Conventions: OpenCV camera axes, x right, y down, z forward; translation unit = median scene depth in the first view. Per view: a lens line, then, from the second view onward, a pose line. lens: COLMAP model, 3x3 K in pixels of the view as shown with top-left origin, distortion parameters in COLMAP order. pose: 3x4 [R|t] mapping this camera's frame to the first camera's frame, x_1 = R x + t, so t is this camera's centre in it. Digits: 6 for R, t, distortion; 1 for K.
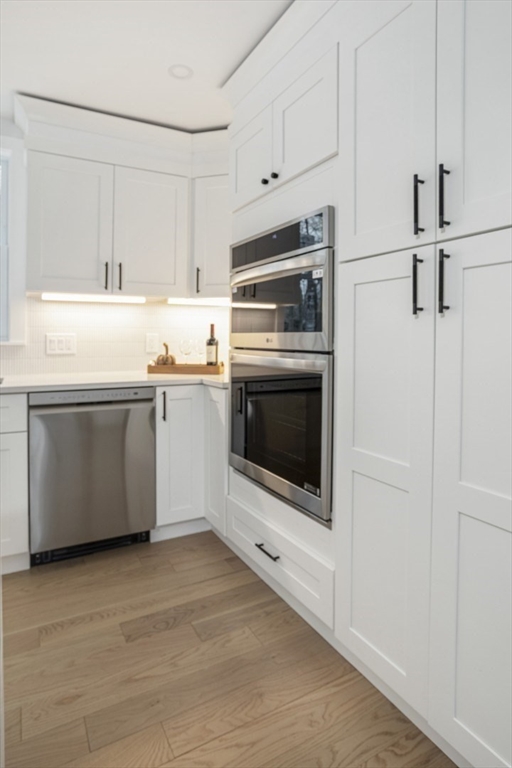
lens RADIAL K [[432.2, 0, 251.0], [0, 432.2, 339.1], [0, 0, 1]] dist [-0.040643, 0.003474]
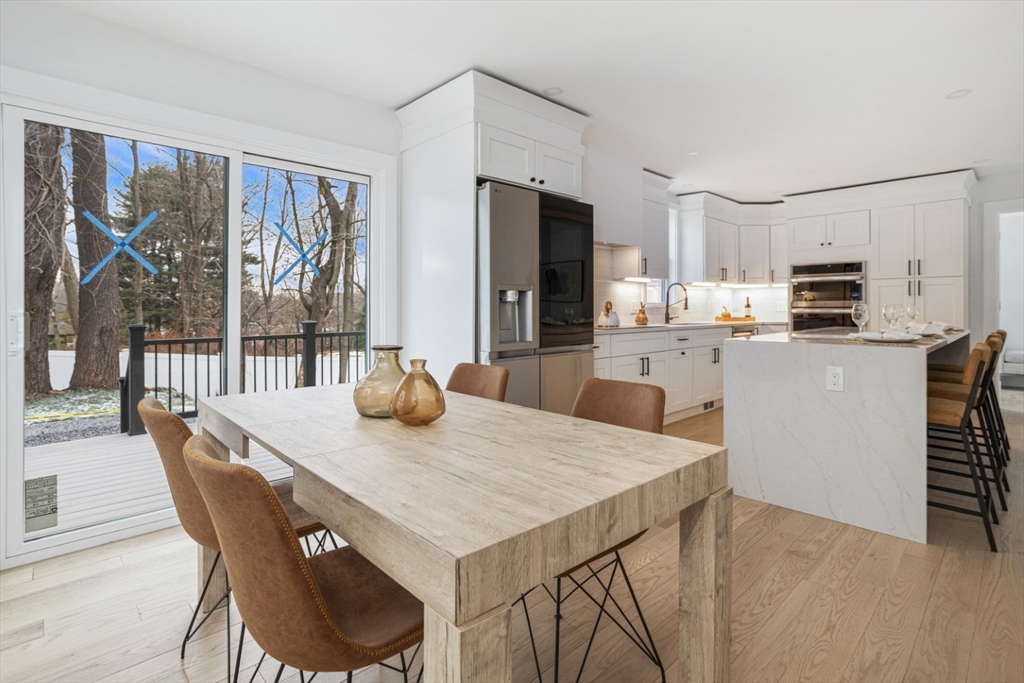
lens RADIAL K [[502.1, 0, 526.8], [0, 502.1, 315.2], [0, 0, 1]] dist [-0.006269, 0.004593]
pose [[0.953500, -0.008059, 0.301285, -2.027895], [0.005789, 0.999948, 0.008427, 0.027534], [-0.301337, -0.006291, 0.953497, -1.082273]]
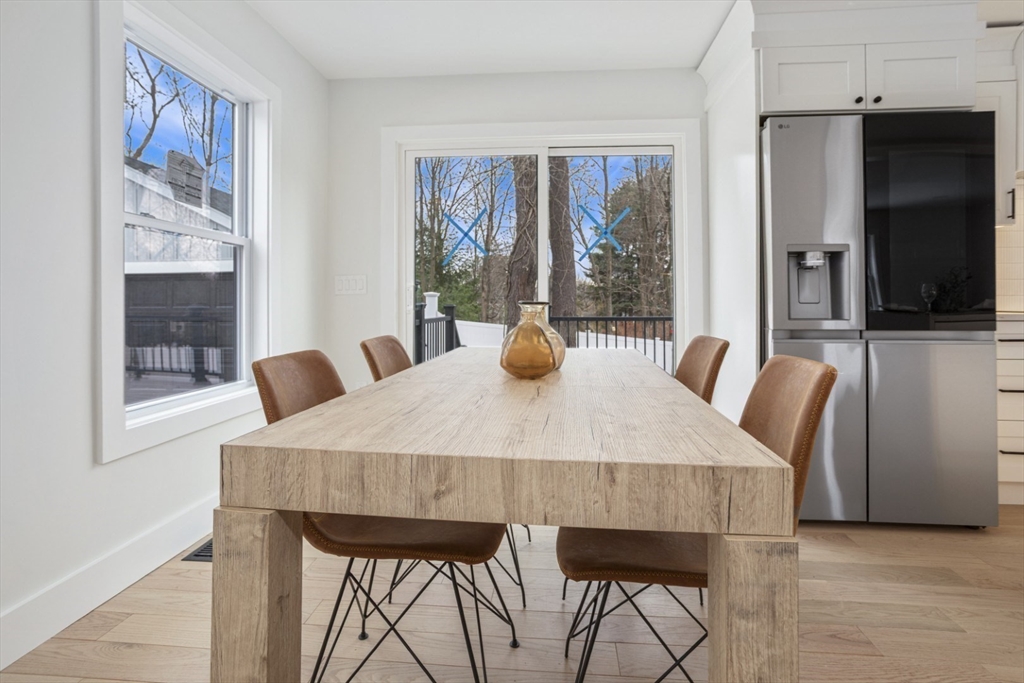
lens RADIAL K [[502.1, 0, 514.8], [0, 502.1, 306.0], [0, 0, 1]] dist [-0.006269, 0.004593]
pose [[0.849551, 0.003978, -0.527492, -1.665802], [-0.005939, 0.999980, -0.002024, 0.078731], [0.527474, 0.004852, 0.849557, -0.974337]]
